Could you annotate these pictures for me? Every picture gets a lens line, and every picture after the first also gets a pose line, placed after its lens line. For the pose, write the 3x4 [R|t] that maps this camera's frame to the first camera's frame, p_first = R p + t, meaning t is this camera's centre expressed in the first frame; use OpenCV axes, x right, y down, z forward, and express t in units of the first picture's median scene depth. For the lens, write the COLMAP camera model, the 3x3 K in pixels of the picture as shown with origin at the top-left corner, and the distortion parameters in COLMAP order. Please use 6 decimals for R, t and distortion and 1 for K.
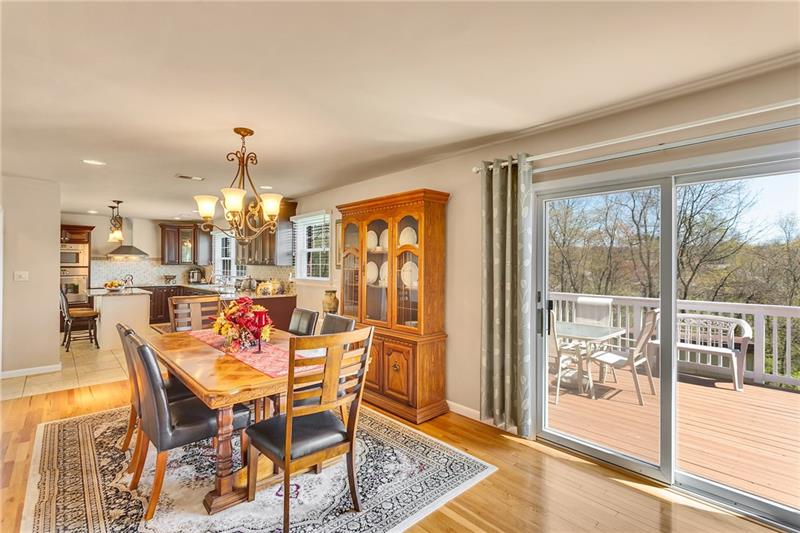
lens RADIAL K [[376.2, 0, 397.7], [0, 376.2, 263.8], [0, 0, 1]] dist [-0.000482, 0.002069]
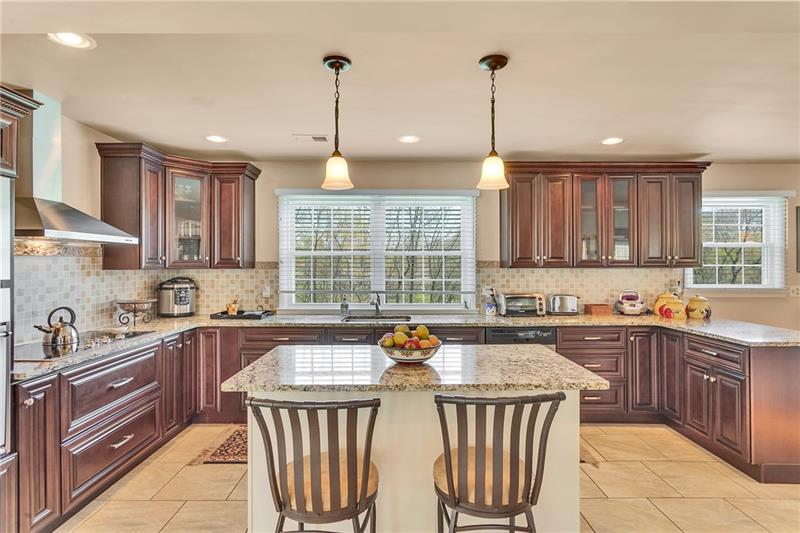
lens RADIAL K [[376.2, 0, 398.0], [0, 376.2, 265.3], [0, 0, 1]] dist [-0.000482, 0.002069]
pose [[0.679562, -0.003681, 0.733609, -1.049338], [0.000616, 0.999990, 0.004447, -0.003451], [-0.733618, -0.002570, 0.679557, 0.900497]]
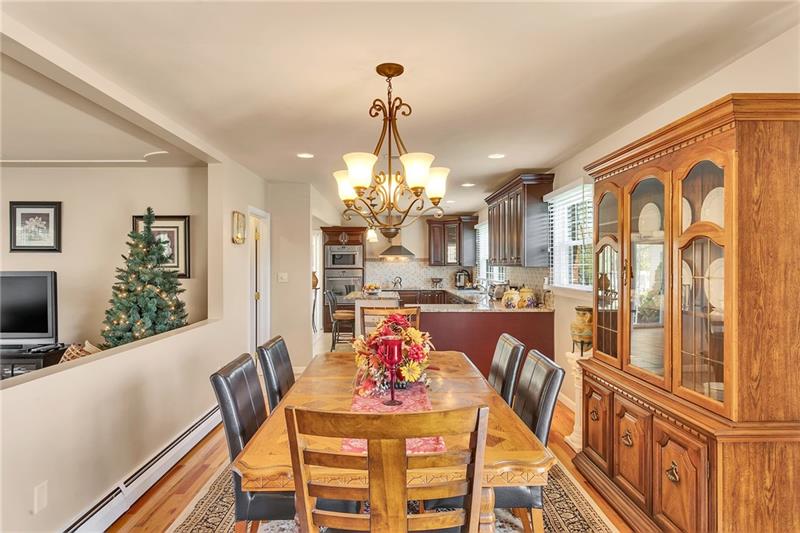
lens RADIAL K [[469.1, 0, 397.7], [0, 469.1, 262.2], [0, 0, 1]] dist [-0.009041, 0.000777]
pose [[0.751390, -0.008908, -0.659798, 0.074521], [0.006225, 0.999960, -0.006411, 0.000249], [0.659829, 0.000710, 0.751415, 0.178442]]
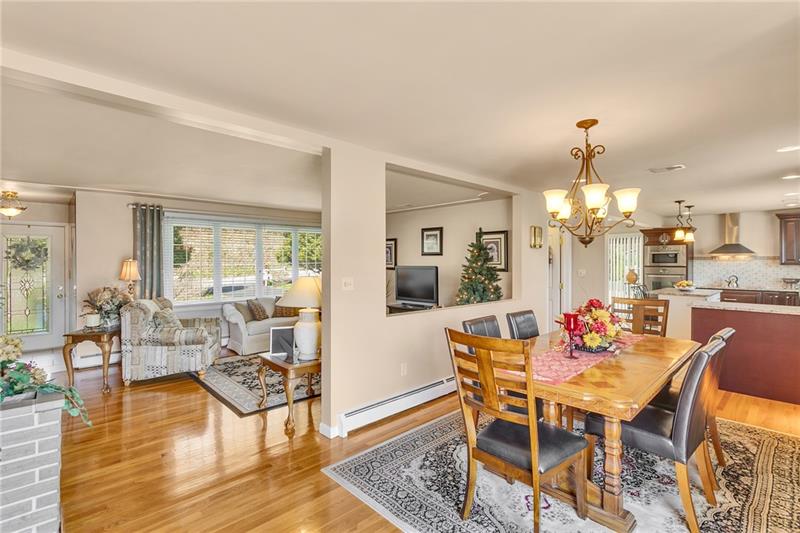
lens RADIAL K [[376.2, 0, 400.1], [0, 376.2, 264.5], [0, 0, 1]] dist [-0.000482, 0.002069]
pose [[0.025995, 0.000982, -0.999662, 0.249735], [0.000892, 0.999999, 0.001006, 0.000256], [0.999662, -0.000918, 0.025994, 0.240858]]
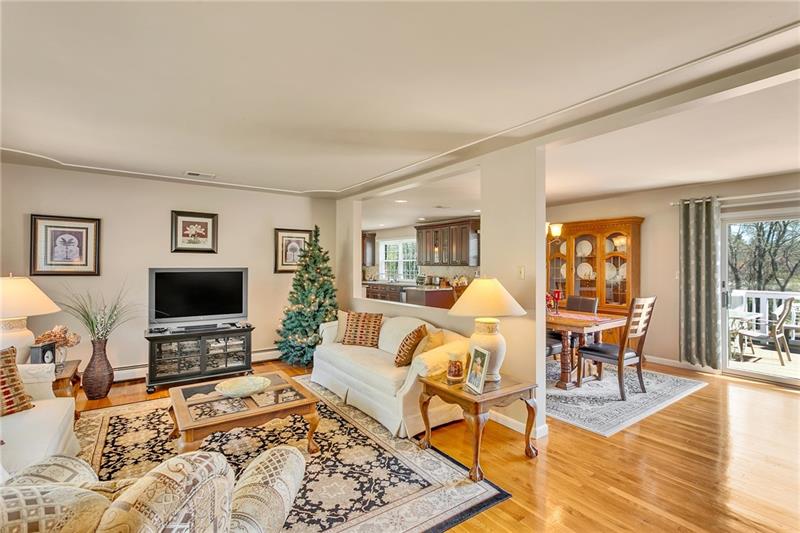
lens RADIAL K [[376.2, 0, 396.3], [0, 376.2, 265.6], [0, 0, 1]] dist [-0.000482, 0.002069]
pose [[0.991696, -0.002435, -0.128584, -0.391121], [0.002586, 0.999996, 0.001009, 0.001576], [0.128581, -0.001333, 0.991698, -0.374158]]
